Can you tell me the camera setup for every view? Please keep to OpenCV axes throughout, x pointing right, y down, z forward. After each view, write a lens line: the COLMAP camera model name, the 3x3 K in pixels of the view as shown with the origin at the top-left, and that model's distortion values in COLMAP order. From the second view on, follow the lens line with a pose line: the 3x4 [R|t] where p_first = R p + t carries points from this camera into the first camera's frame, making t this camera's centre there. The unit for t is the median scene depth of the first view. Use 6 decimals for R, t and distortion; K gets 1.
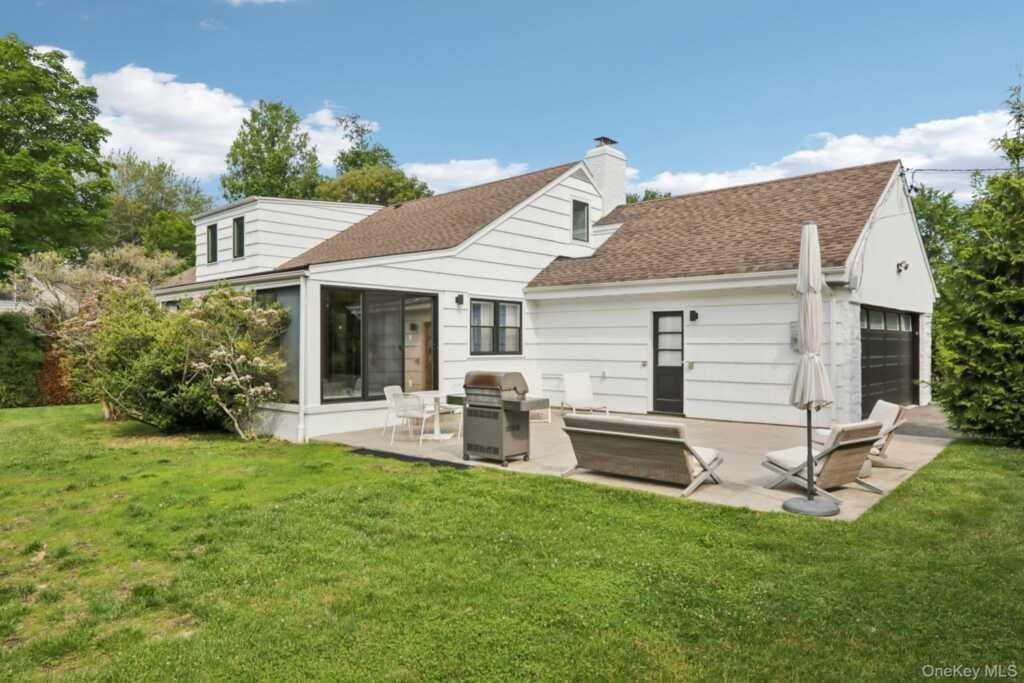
lens RADIAL K [[668.7, 0, 512.0], [0, 668.7, 341.5], [0, 0, 1]] dist [-0.000108, -0.000044]
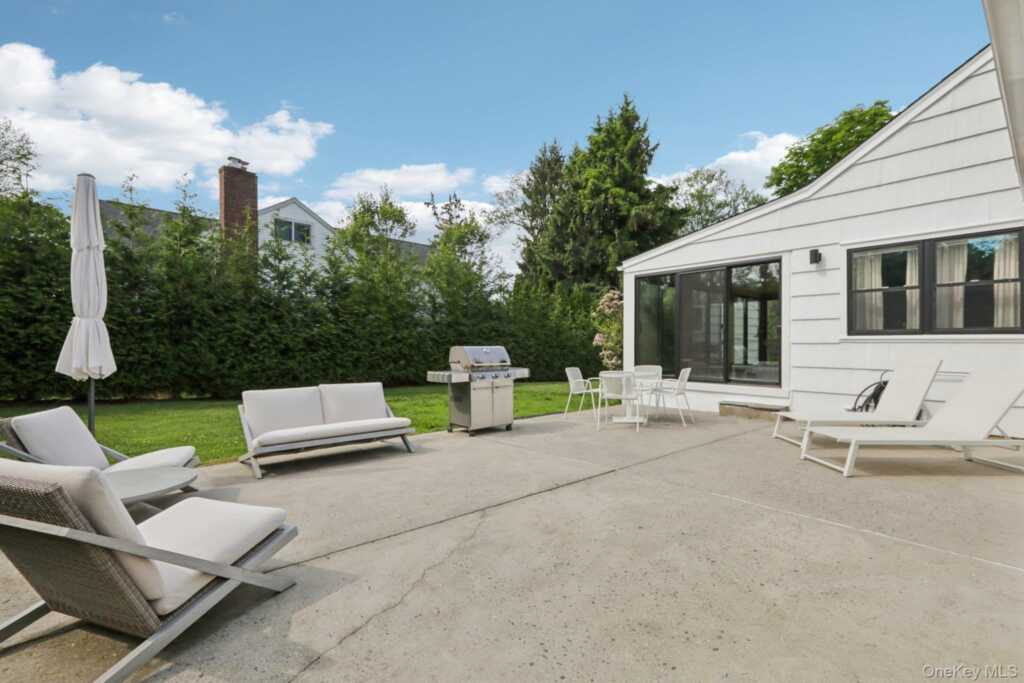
lens RADIAL K [[453.9, 0, 512.0], [0, 453.9, 341.5], [0, 0, 1]] dist [0.002572, 0.000610]
pose [[-0.125714, -0.001995, -0.992065, 0.434330], [0.007727, 0.999966, -0.002990, 0.025789], [0.992036, -0.008041, -0.125694, 0.729991]]
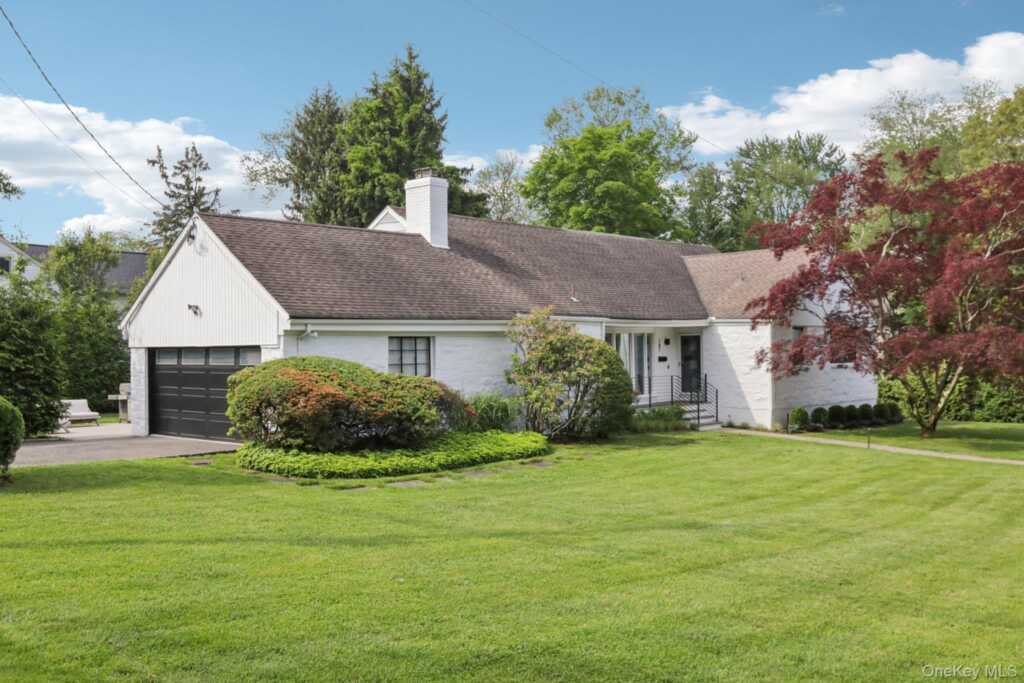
lens RADIAL K [[984.7, 0, 512.0], [0, 984.7, 341.5], [0, 0, 1]] dist [-0.009513, -0.007672]
pose [[0.007954, -0.005357, -0.999954, 2.105174], [0.013764, 0.999892, -0.005247, -0.038341], [0.999874, -0.013721, 0.008027, 1.435926]]
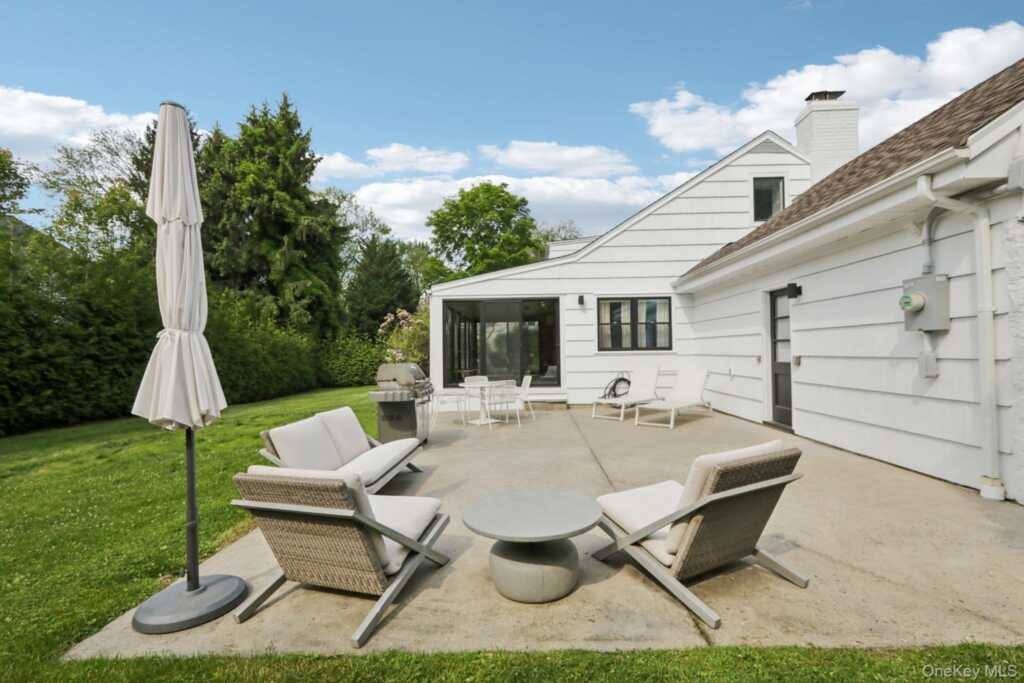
lens RADIAL K [[453.9, 0, 512.0], [0, 453.9, 341.5], [0, 0, 1]] dist [0.002572, 0.000610]
pose [[0.643543, -0.028065, -0.764895, 0.409542], [0.018112, 0.999606, -0.021438, 0.018493], [0.765196, -0.000058, 0.643798, 0.428815]]
